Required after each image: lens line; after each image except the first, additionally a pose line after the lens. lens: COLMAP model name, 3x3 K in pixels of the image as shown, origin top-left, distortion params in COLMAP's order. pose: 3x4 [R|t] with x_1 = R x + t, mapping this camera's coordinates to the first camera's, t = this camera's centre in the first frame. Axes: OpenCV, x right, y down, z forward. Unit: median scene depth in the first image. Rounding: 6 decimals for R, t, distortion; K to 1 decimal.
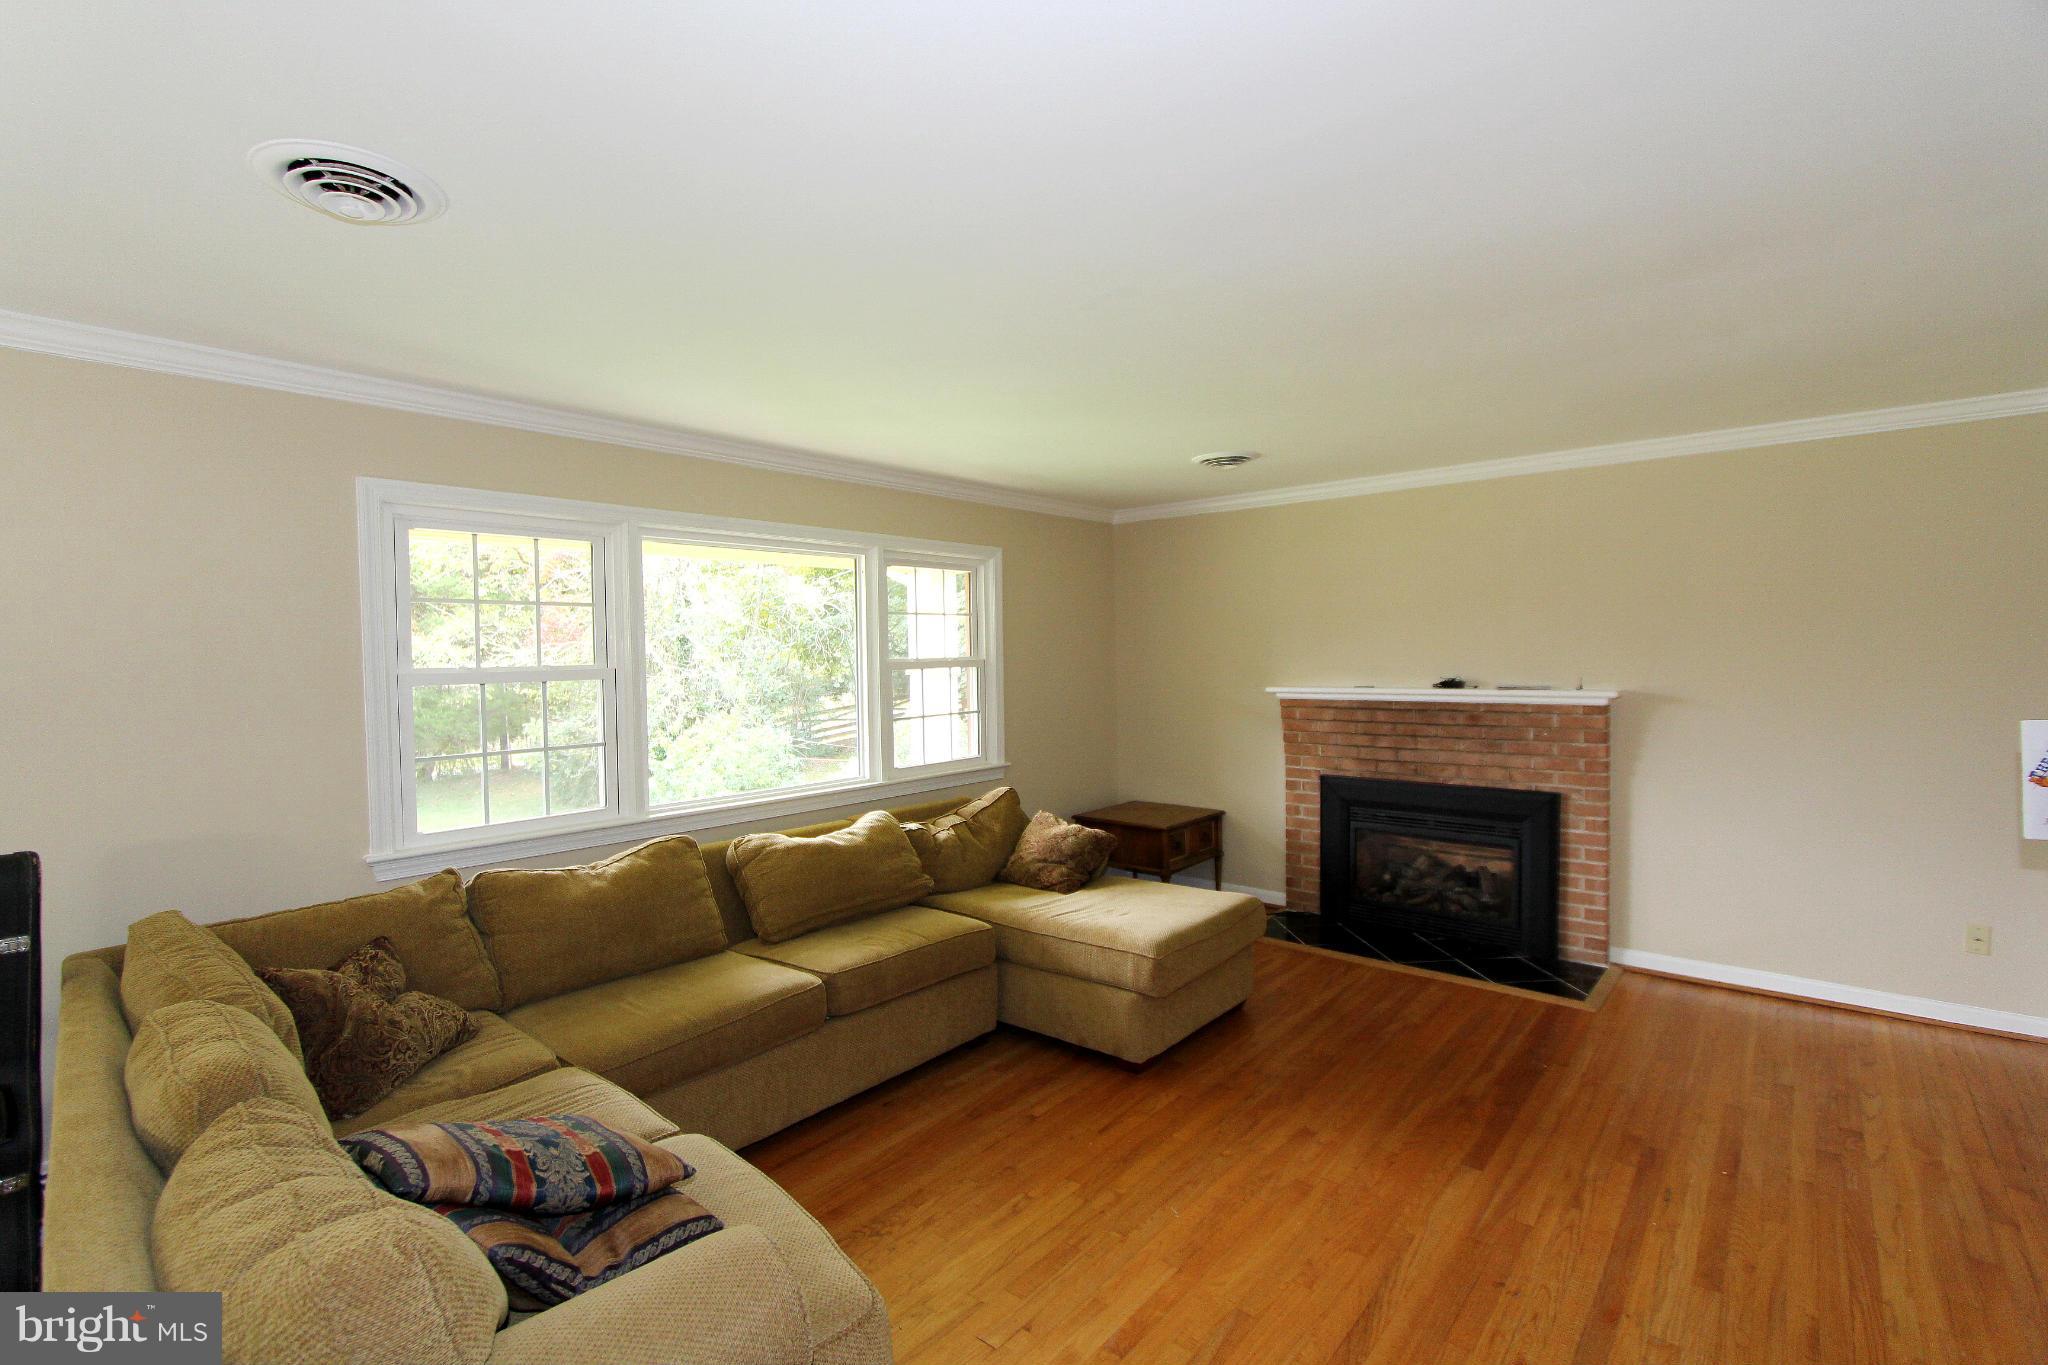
lens RADIAL K [[940.4, 0, 1022.5], [0, 940.4, 679.2], [0, 0, 1]] dist [-0.019343, 0.000258]
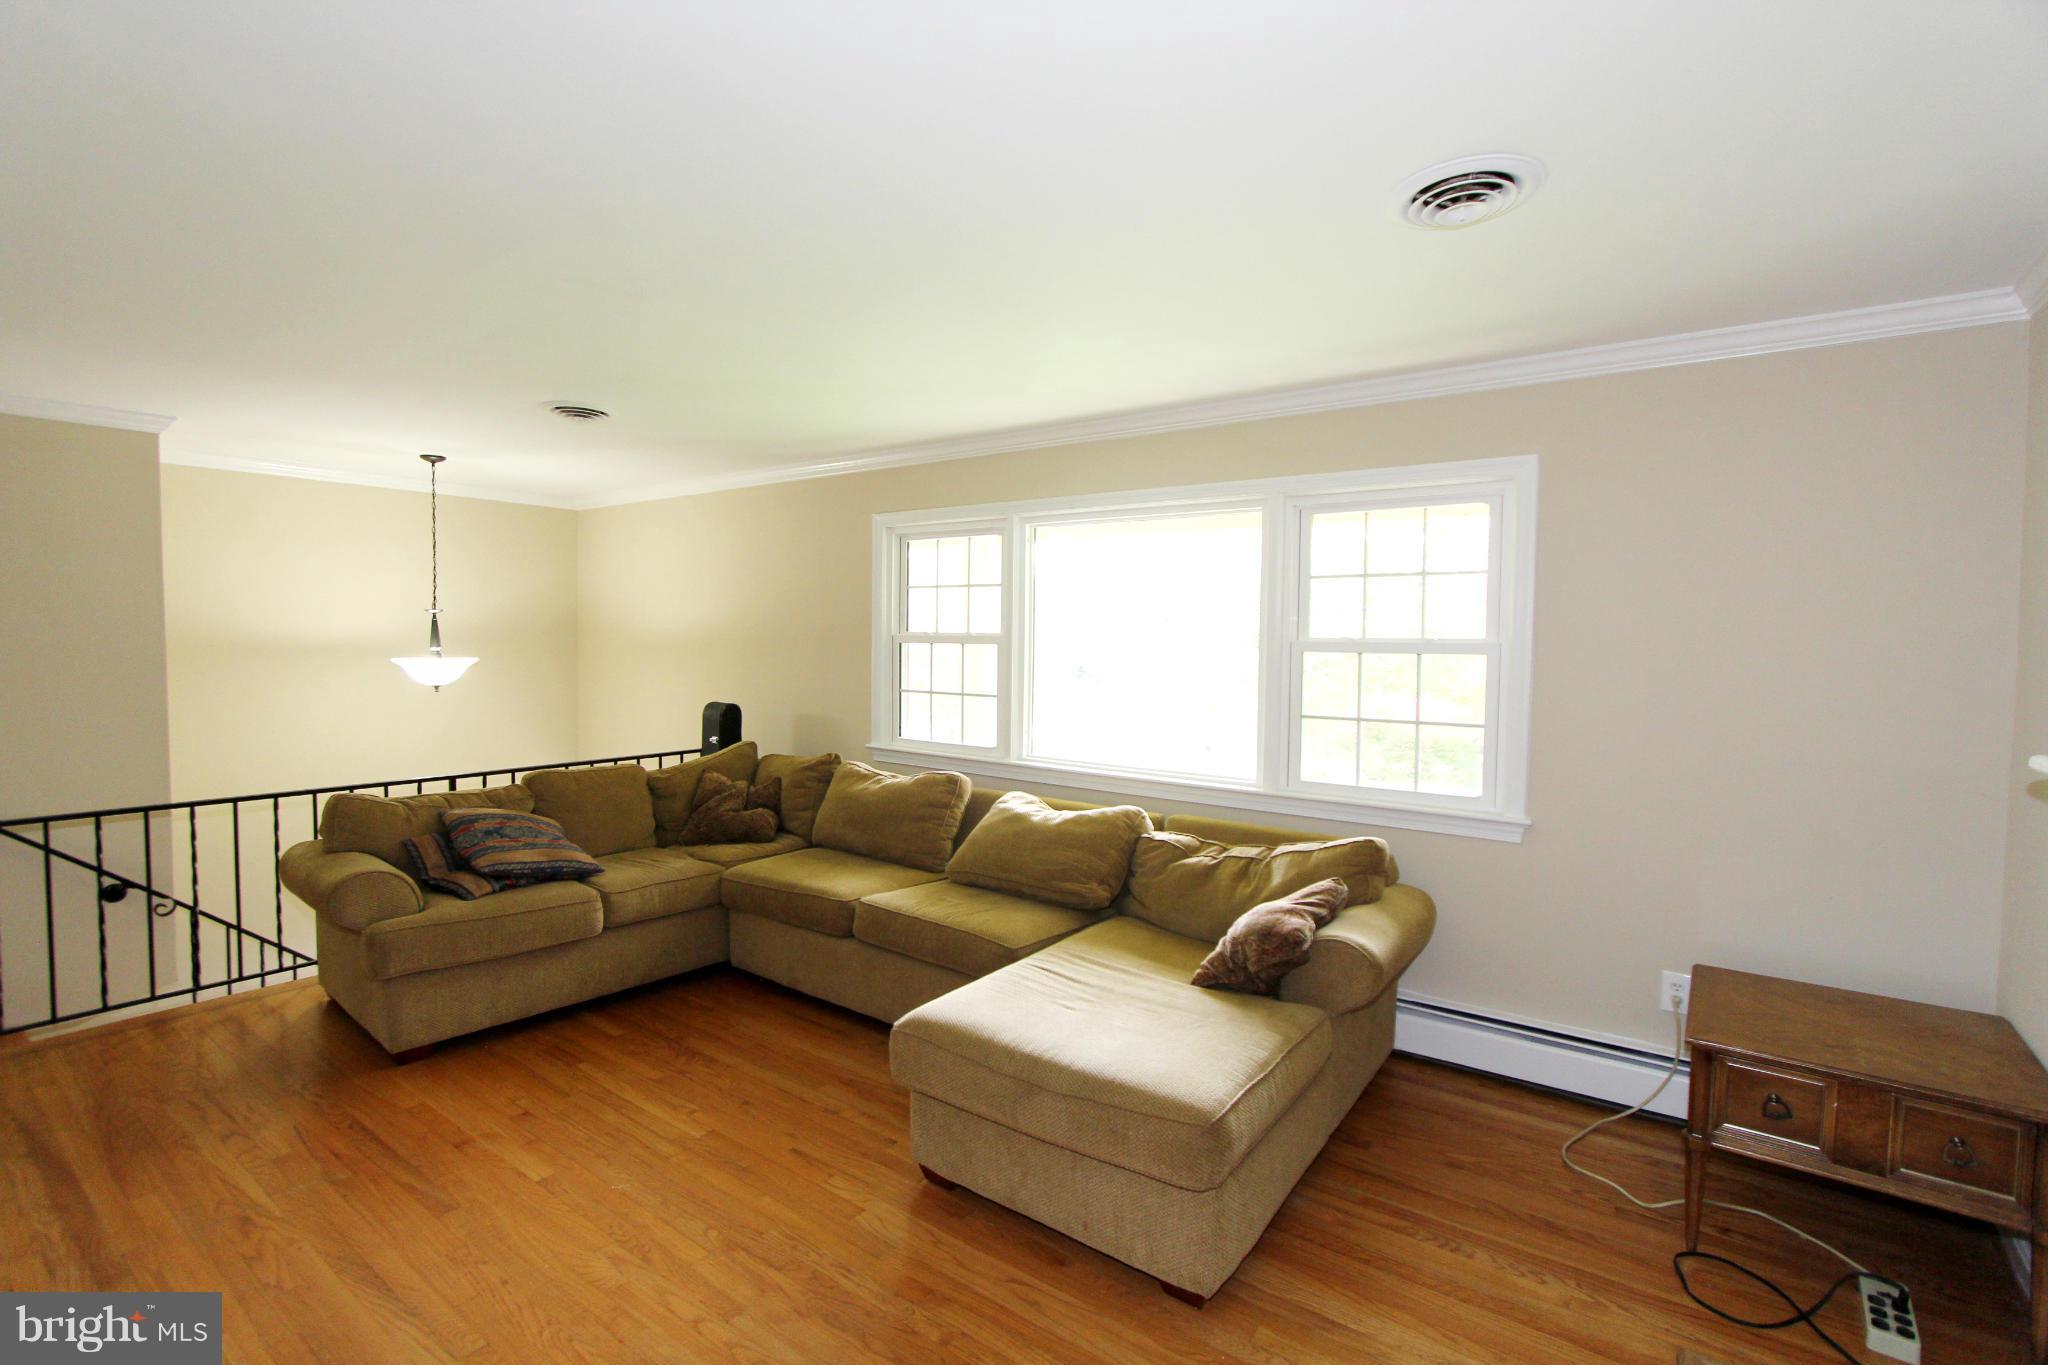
lens RADIAL K [[940.4, 0, 1027.7], [0, 940.4, 681.1], [0, 0, 1]] dist [-0.019343, 0.000258]
pose [[0.074417, 0.072151, -0.994614, 0.753943], [-0.041913, 0.996724, 0.069169, -0.037229], [0.996346, 0.036540, 0.077197, 0.878979]]
